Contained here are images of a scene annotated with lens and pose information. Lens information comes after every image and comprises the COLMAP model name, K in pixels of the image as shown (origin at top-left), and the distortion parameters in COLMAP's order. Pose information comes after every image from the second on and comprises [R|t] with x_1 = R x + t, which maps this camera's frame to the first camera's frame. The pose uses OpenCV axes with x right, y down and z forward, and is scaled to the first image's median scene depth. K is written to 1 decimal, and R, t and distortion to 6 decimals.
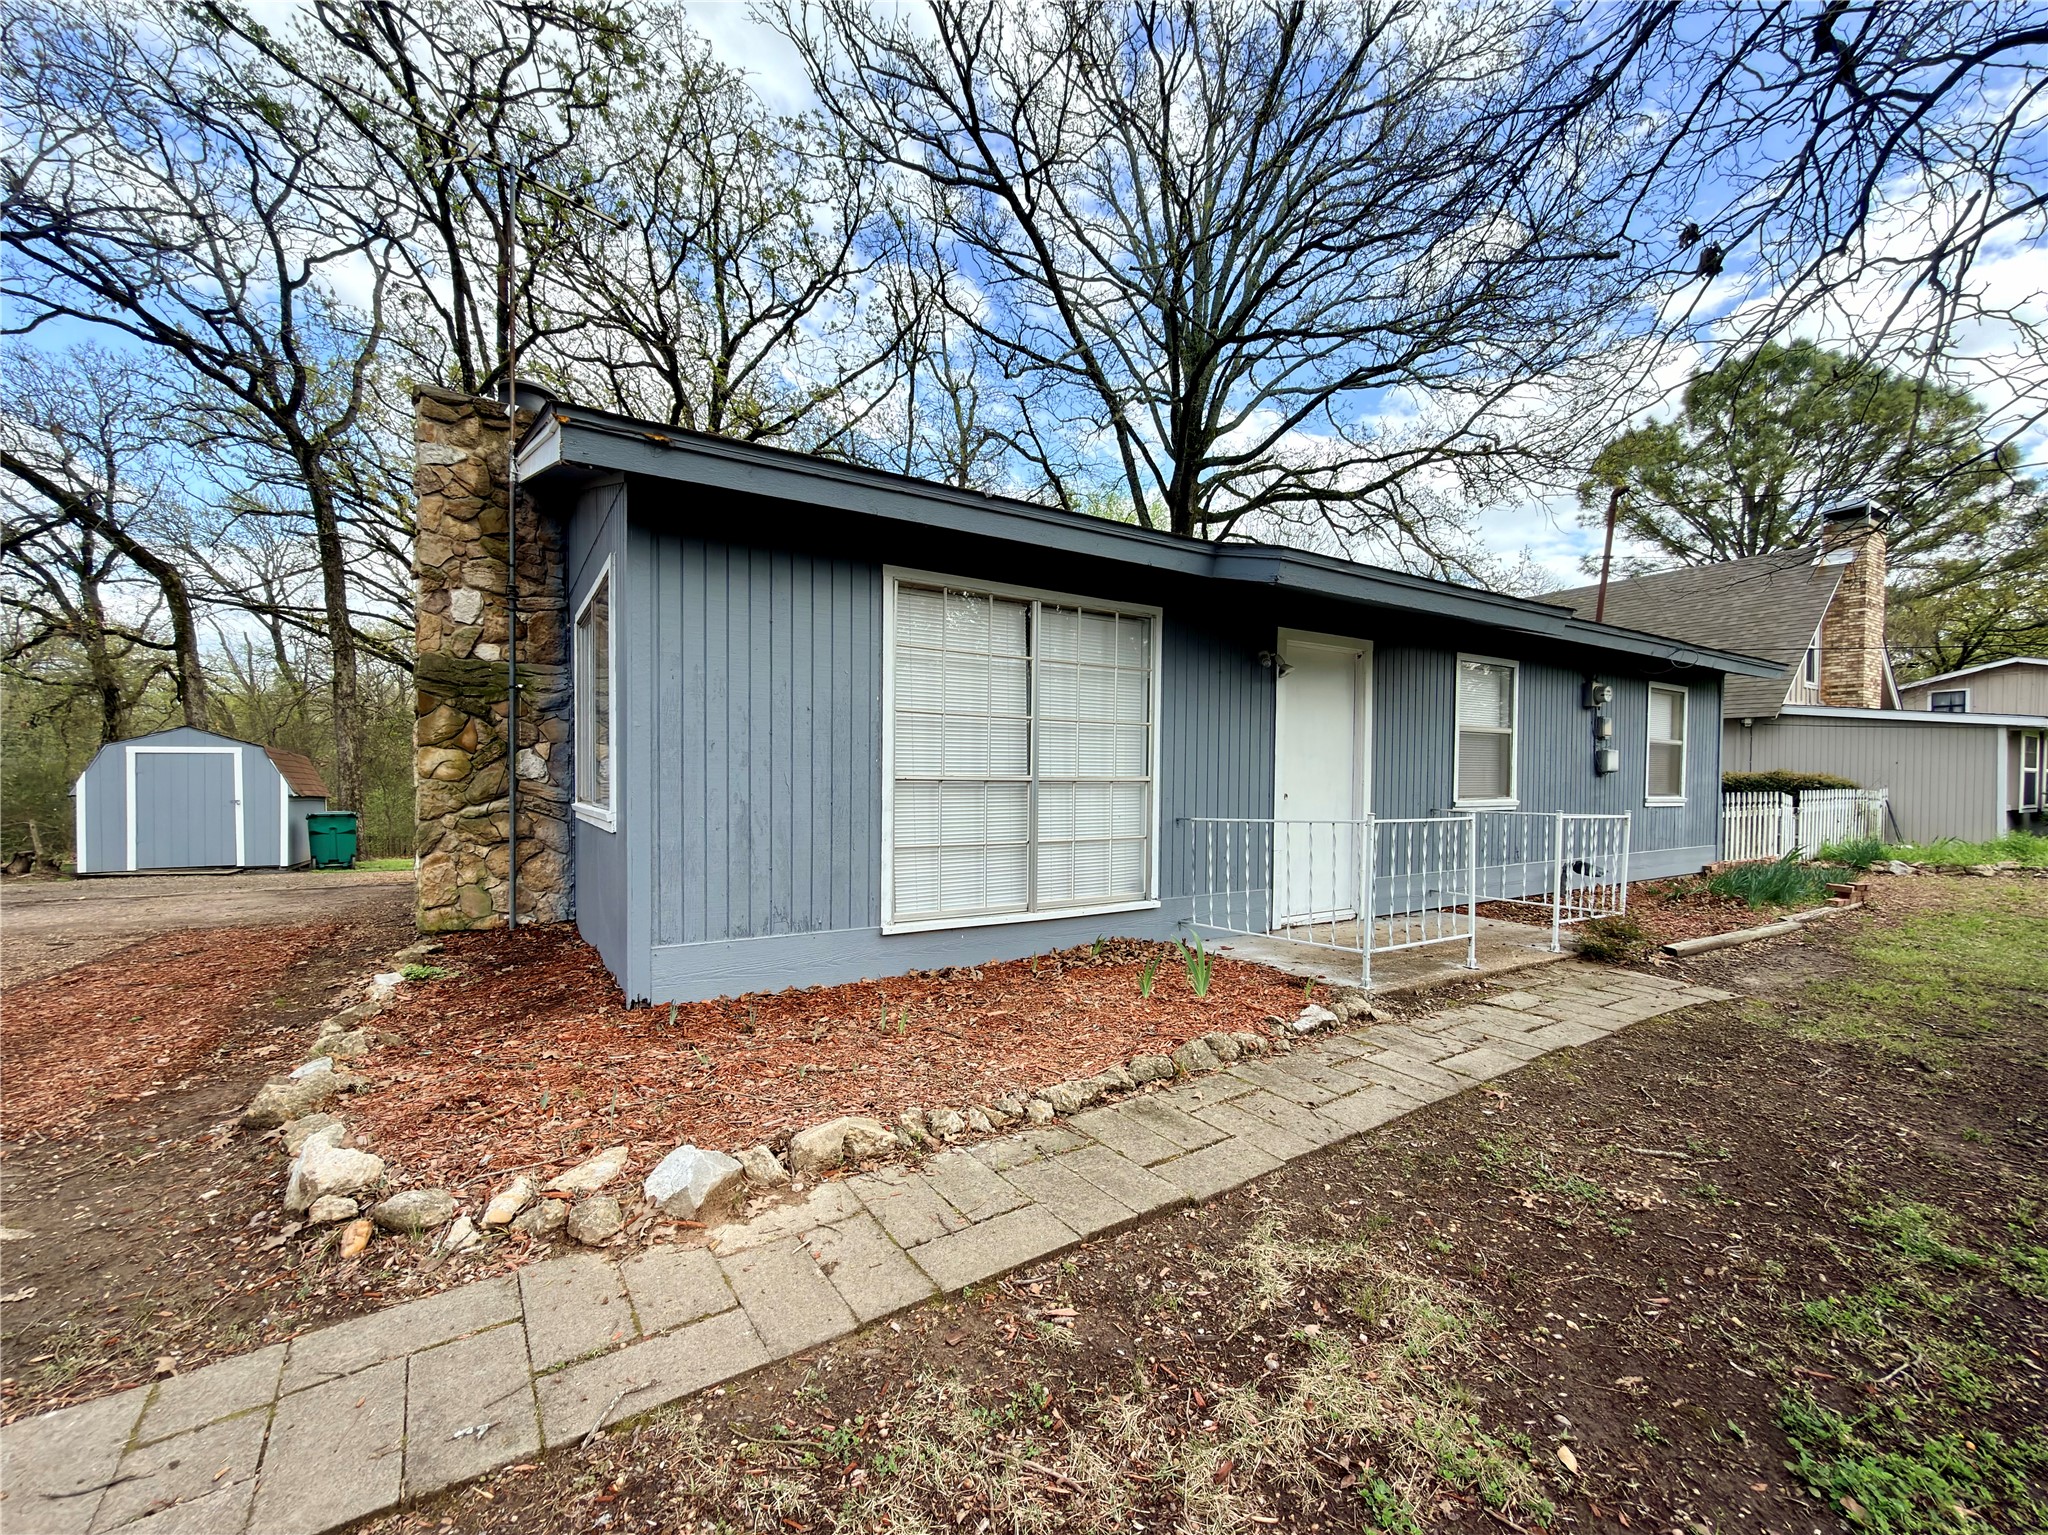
lens RADIAL K [[820.6, 0, 1062.8], [0, 820.6, 807.2], [0, 0, 1]] dist [-0.000361, -0.000039]
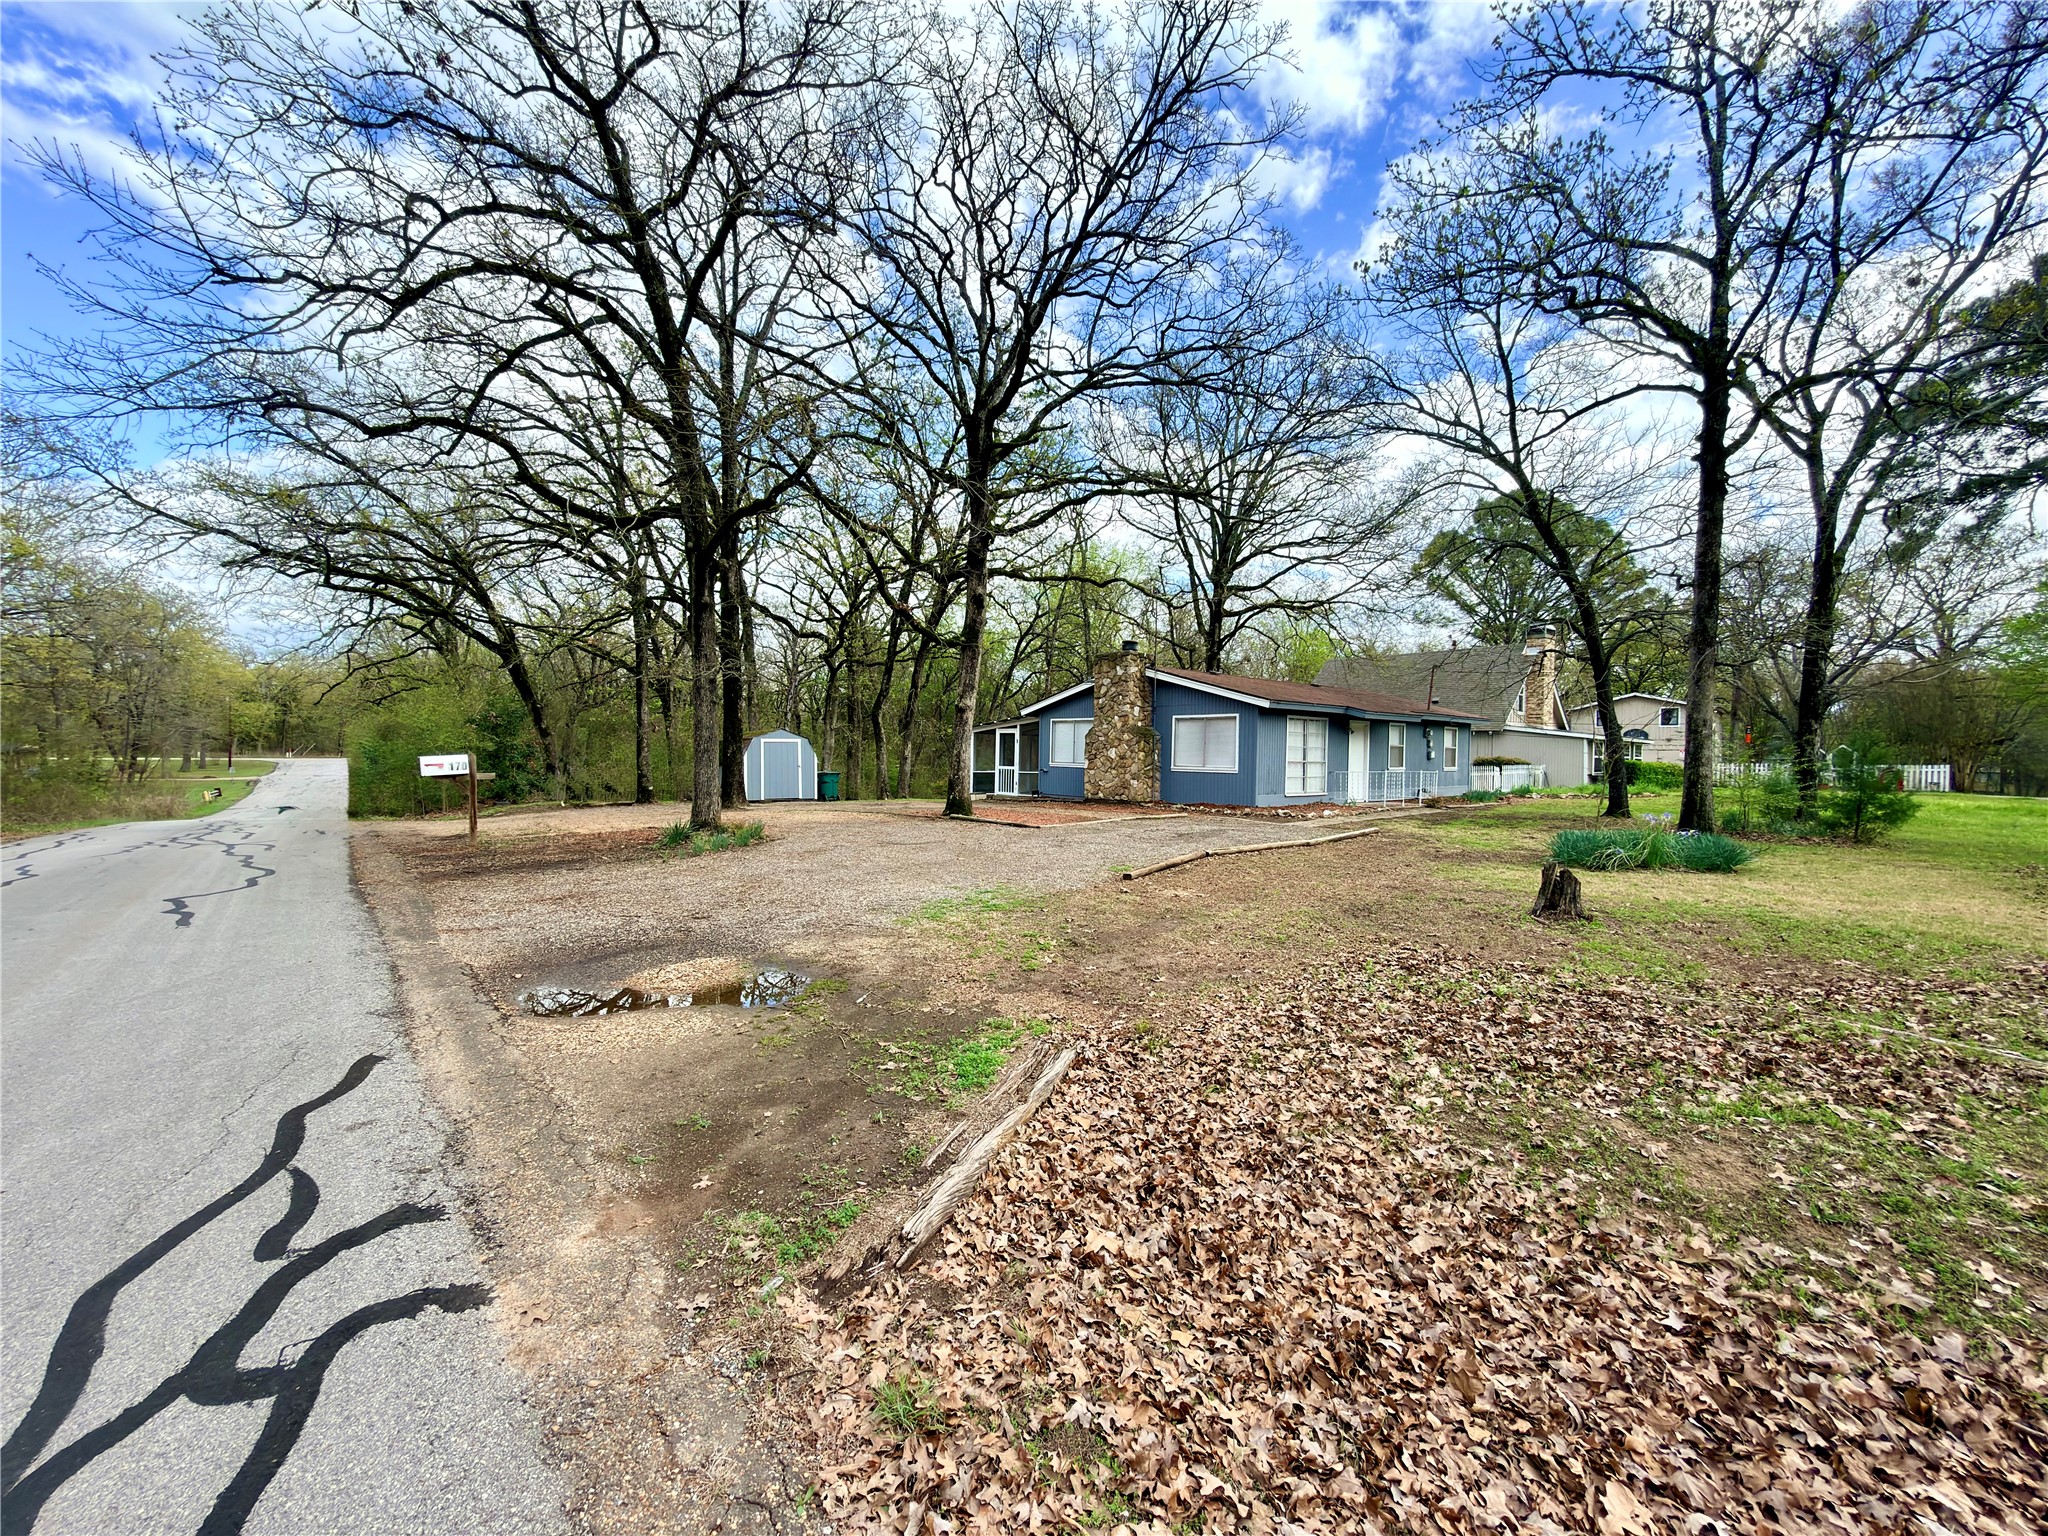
lens RADIAL K [[820.6, 0, 1022.2], [0, 820.6, 764.4], [0, 0, 1]] dist [-0.000361, -0.000039]
pose [[0.991583, 0.004998, 0.129380, -0.847462], [-0.003090, 0.999883, -0.014948, 0.018421], [-0.129439, 0.014423, 0.991482, -1.249046]]
